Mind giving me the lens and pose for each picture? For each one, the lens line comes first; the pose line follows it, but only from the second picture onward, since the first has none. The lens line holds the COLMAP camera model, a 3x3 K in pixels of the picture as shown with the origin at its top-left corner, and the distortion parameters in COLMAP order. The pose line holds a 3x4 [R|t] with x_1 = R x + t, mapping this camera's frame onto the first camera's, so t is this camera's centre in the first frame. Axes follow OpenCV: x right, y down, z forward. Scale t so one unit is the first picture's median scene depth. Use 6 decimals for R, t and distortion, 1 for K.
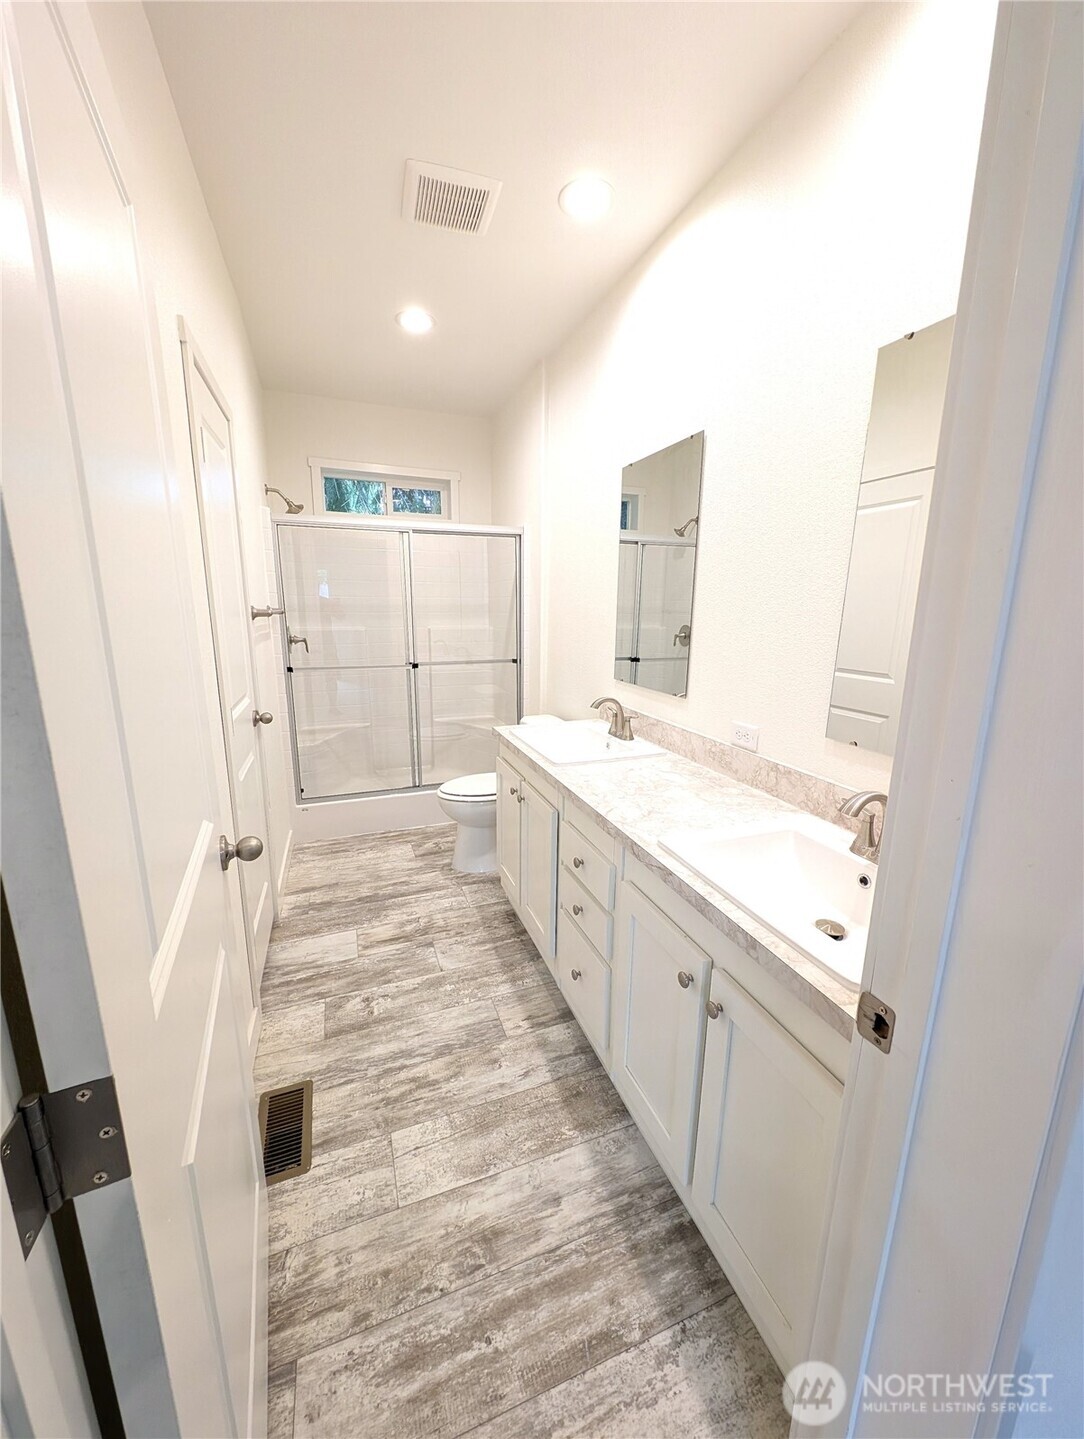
lens RADIAL K [[536.6, 0, 543.5], [0, 536.6, 716.7], [0, 0, 1]] dist [-0.009647, 0.000959]
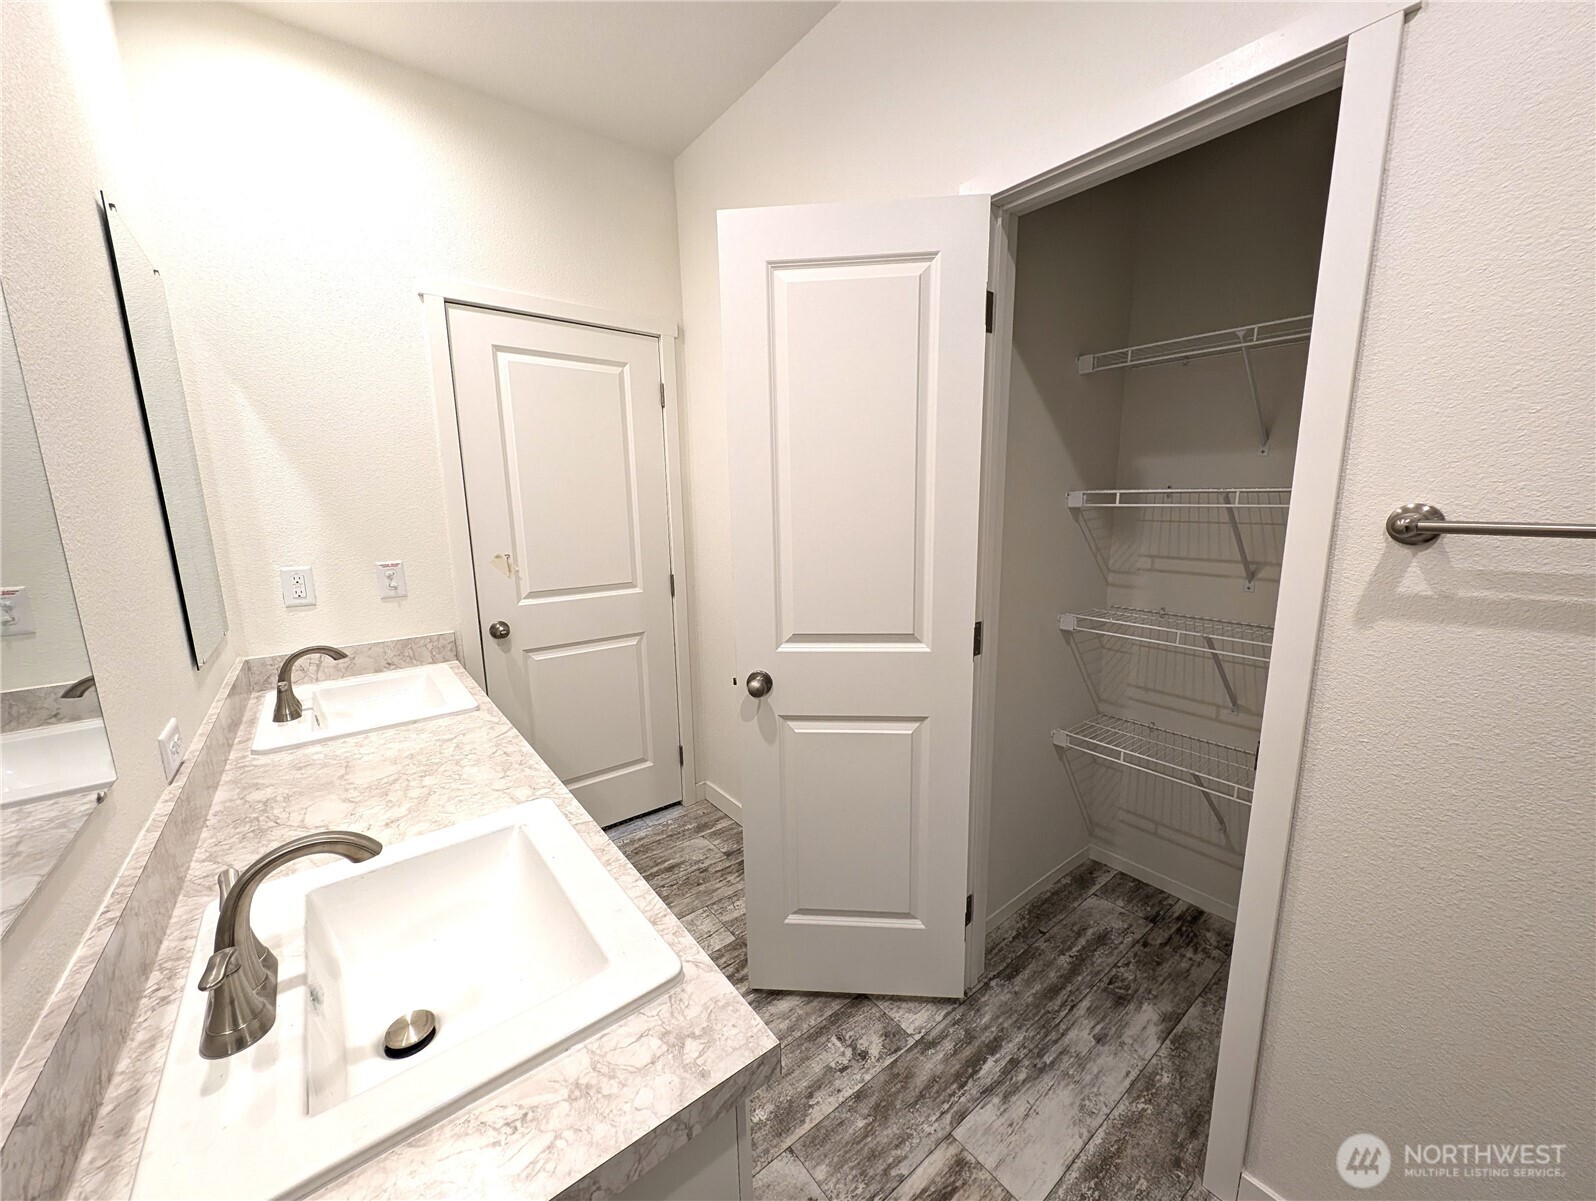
lens RADIAL K [[595.2, 0, 791.4], [0, 595.2, 600.6], [0, 0, 1]] dist [-0.009647, 0.000959]
pose [[-0.957422, 0.052290, -0.283917, -0.050610], [-0.056927, 0.929954, 0.363243, -0.312990], [0.283024, 0.363939, -0.887381, 1.470855]]
